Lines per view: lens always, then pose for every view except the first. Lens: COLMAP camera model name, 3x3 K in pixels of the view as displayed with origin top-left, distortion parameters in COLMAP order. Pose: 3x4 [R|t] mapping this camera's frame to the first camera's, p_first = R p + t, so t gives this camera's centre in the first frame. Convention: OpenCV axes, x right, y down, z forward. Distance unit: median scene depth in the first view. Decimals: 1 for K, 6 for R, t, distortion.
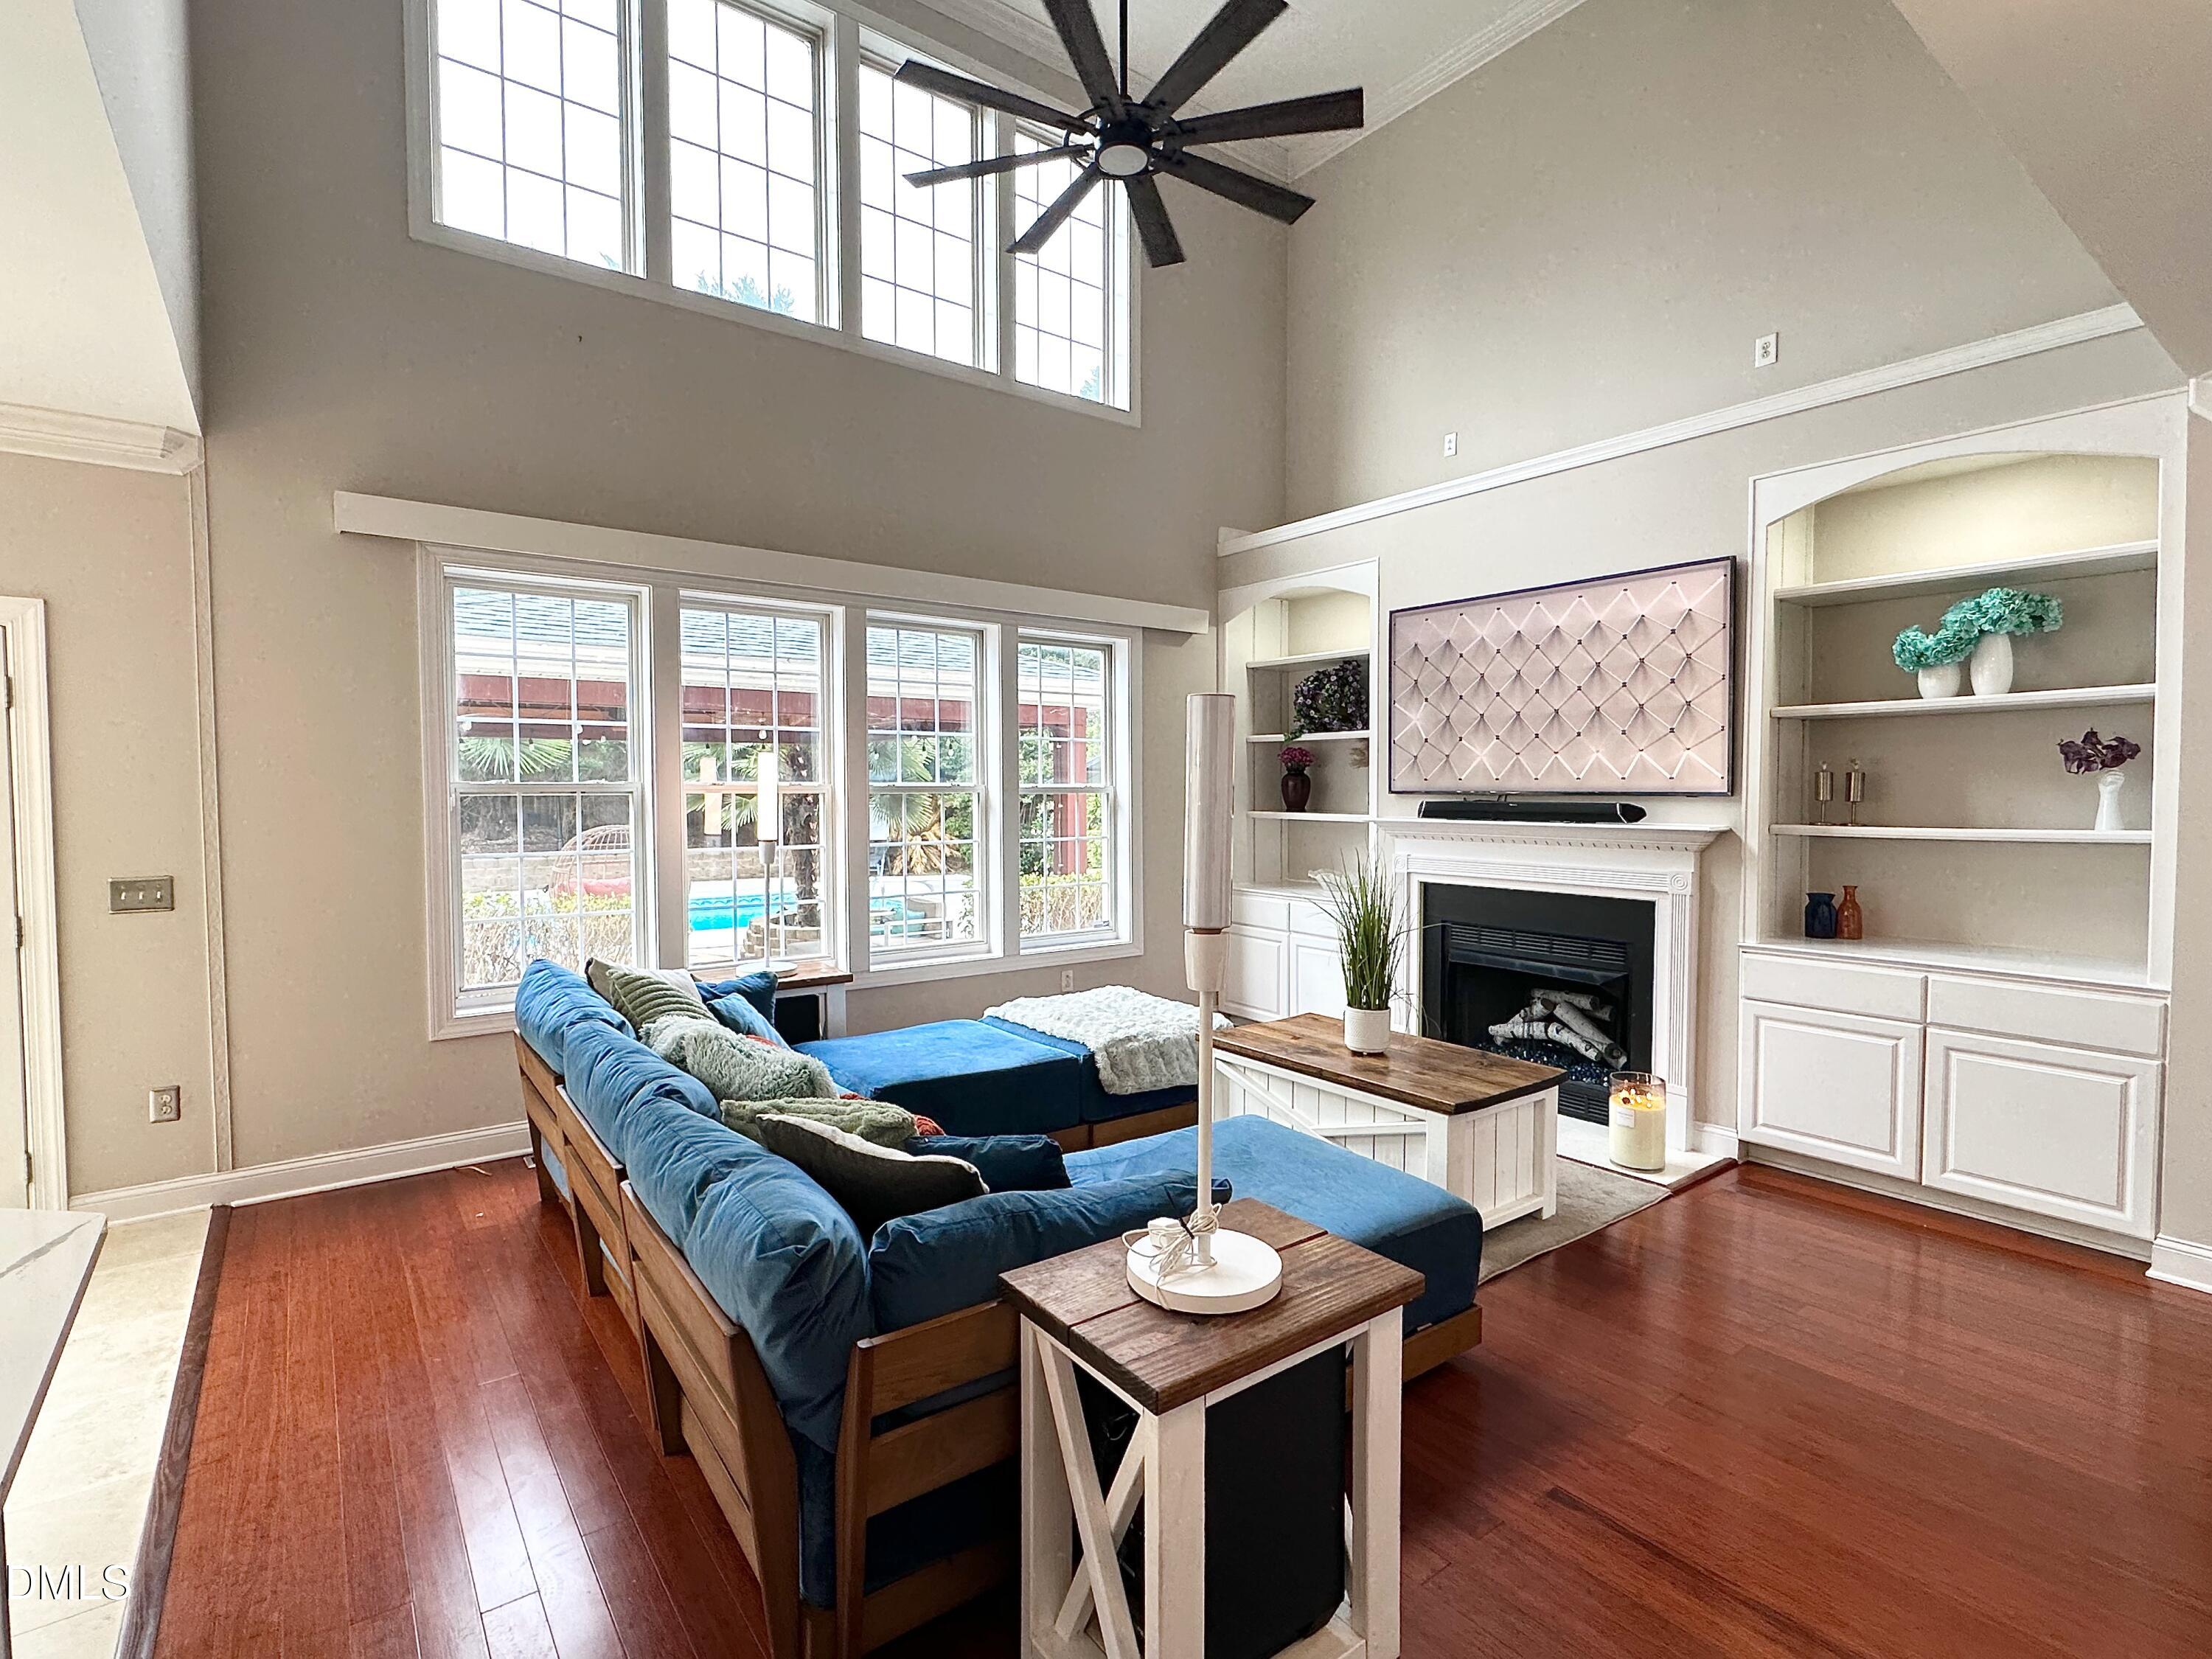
lens RADIAL K [[1033.9, 0, 1135.5], [0, 1033.9, 830.5], [0, 0, 1]] dist [0.001213, -0.000225]
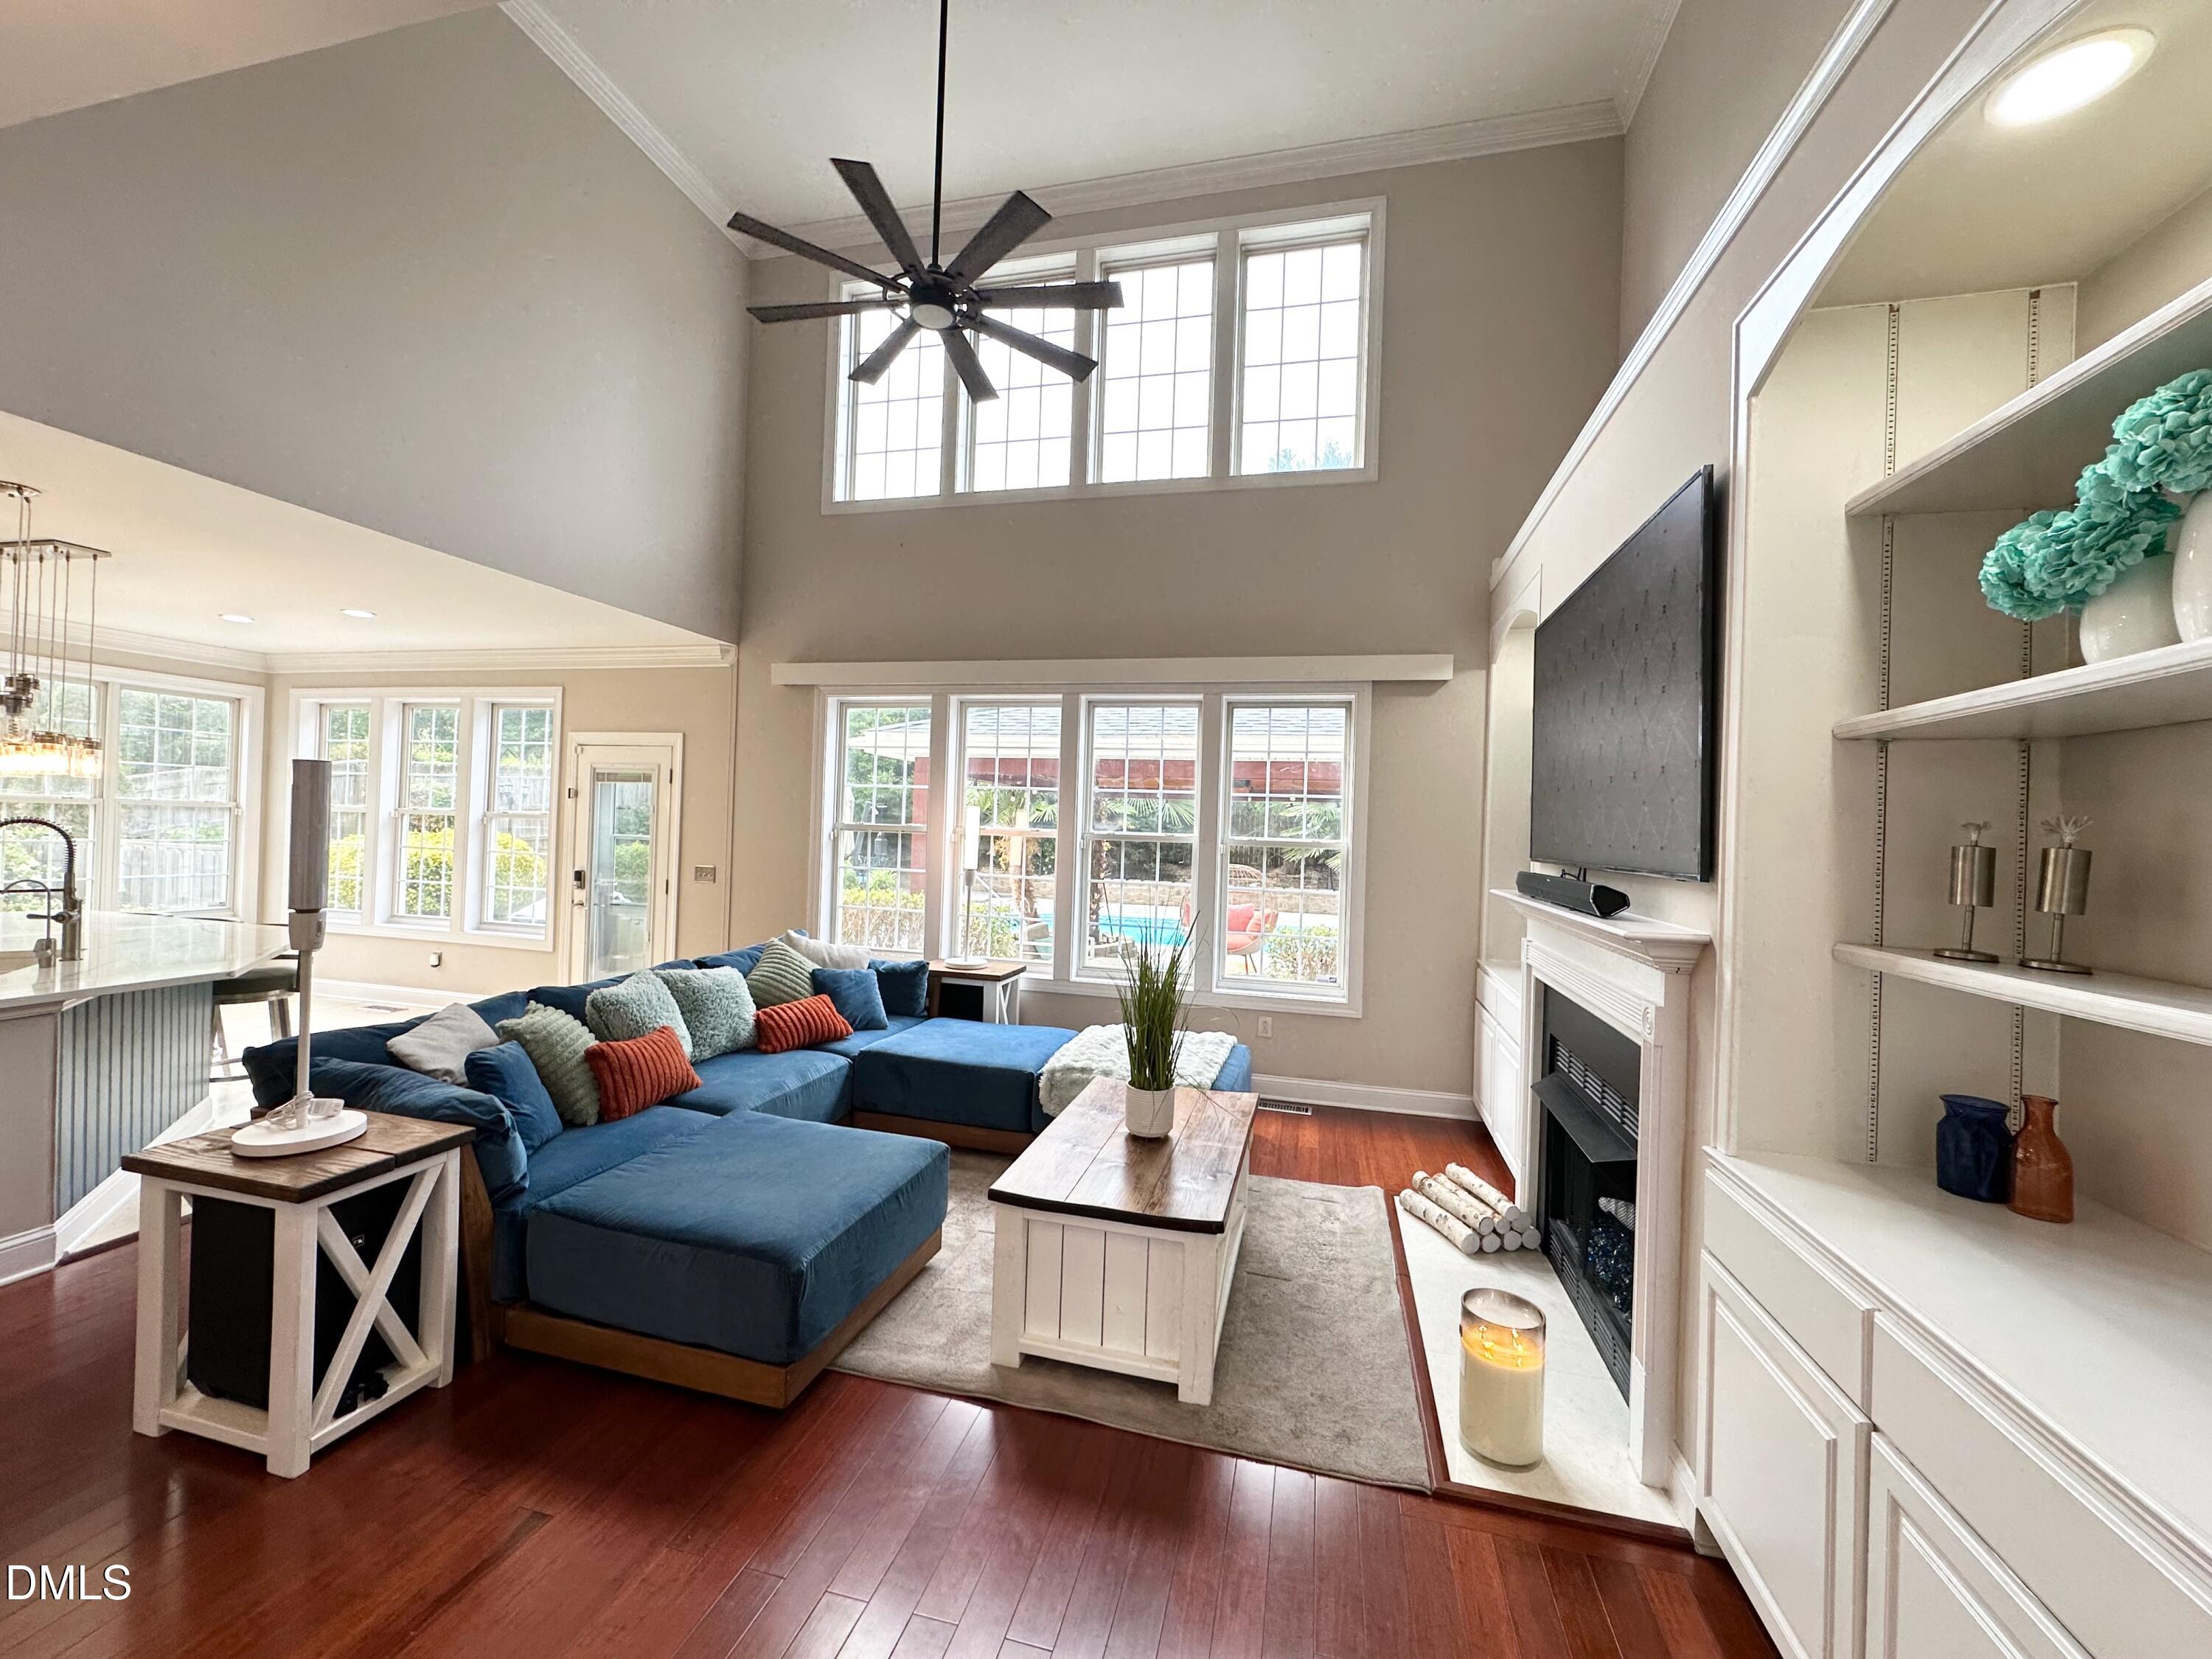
lens RADIAL K [[824.9, 0, 1106.0], [0, 824.9, 829.5], [0, 0, 1]] dist [-0.029092, 0.000065]
pose [[0.647000, 0.015732, -0.762327, 0.601835], [-0.065312, 0.997256, -0.034851, -0.015287], [0.759687, 0.072338, 0.646253, 0.430339]]
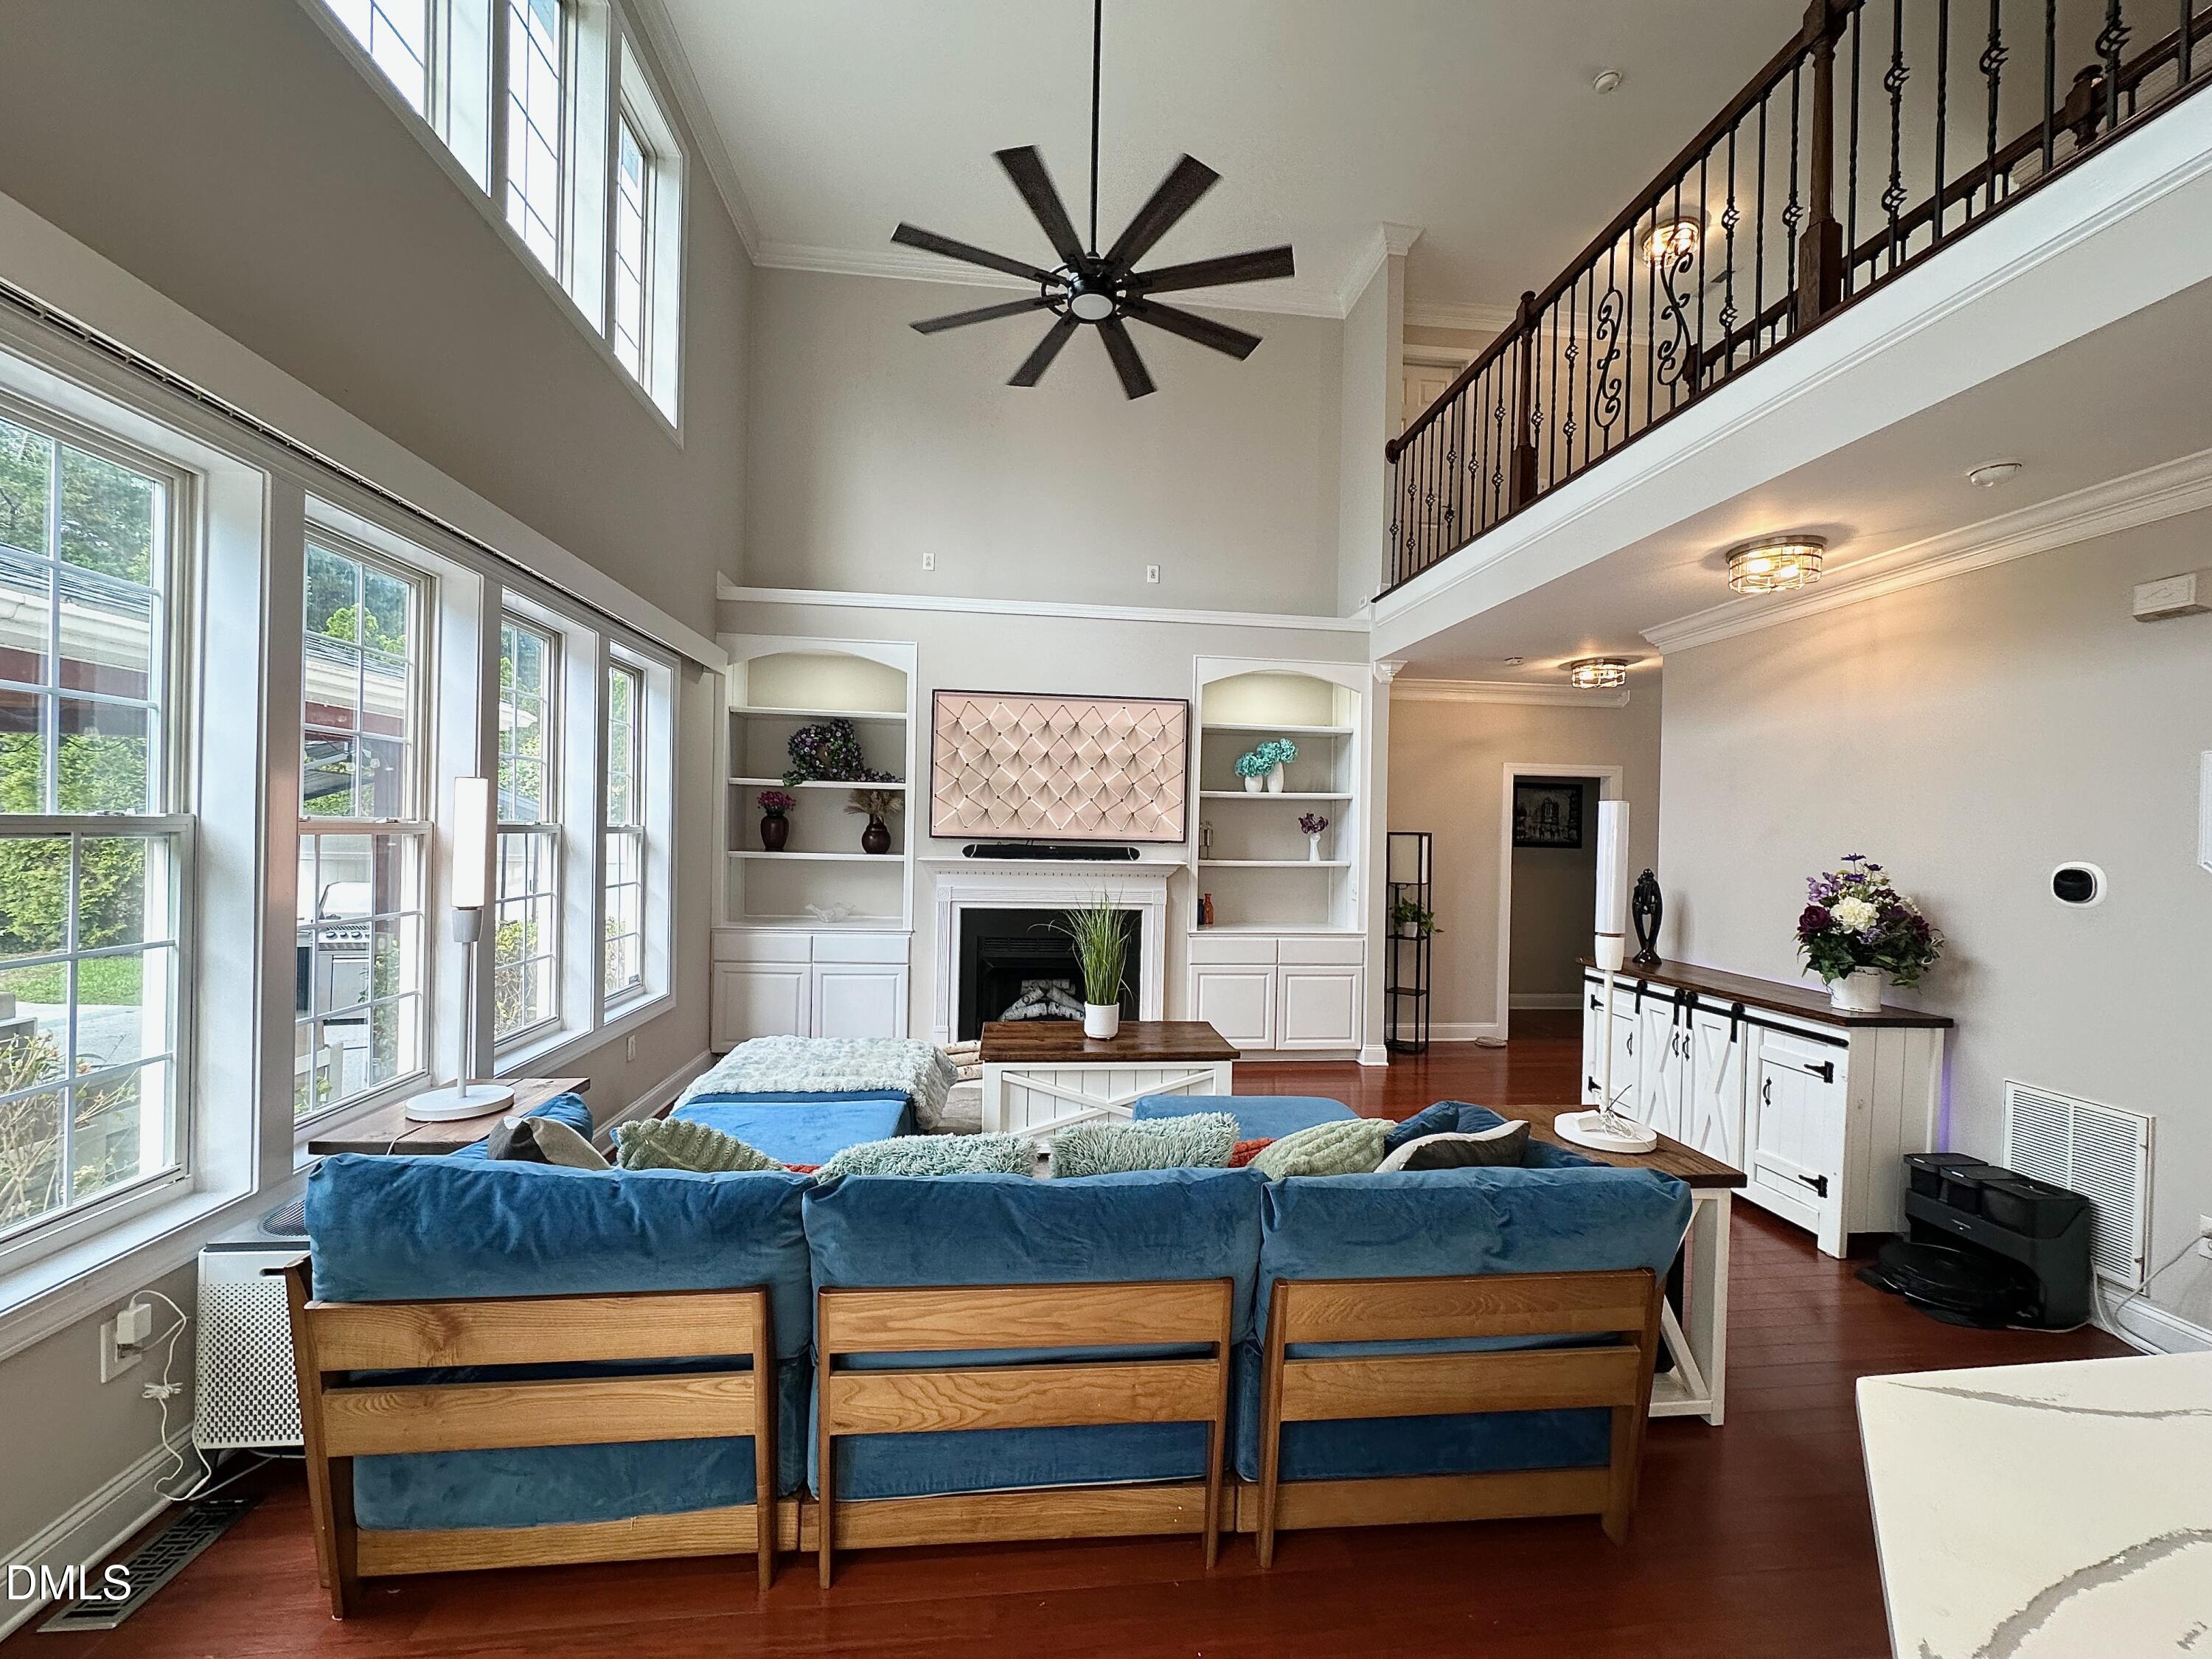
lens RADIAL K [[882.0, 0, 1110.3], [0, 882.0, 833.2], [0, 0, 1]] dist [0.000158, 0.000414]
pose [[0.530109, 0.010275, 0.847867, -0.599357], [0.012785, 0.999716, -0.020109, -0.019669], [-0.847833, 0.021501, 0.529827, 0.305530]]
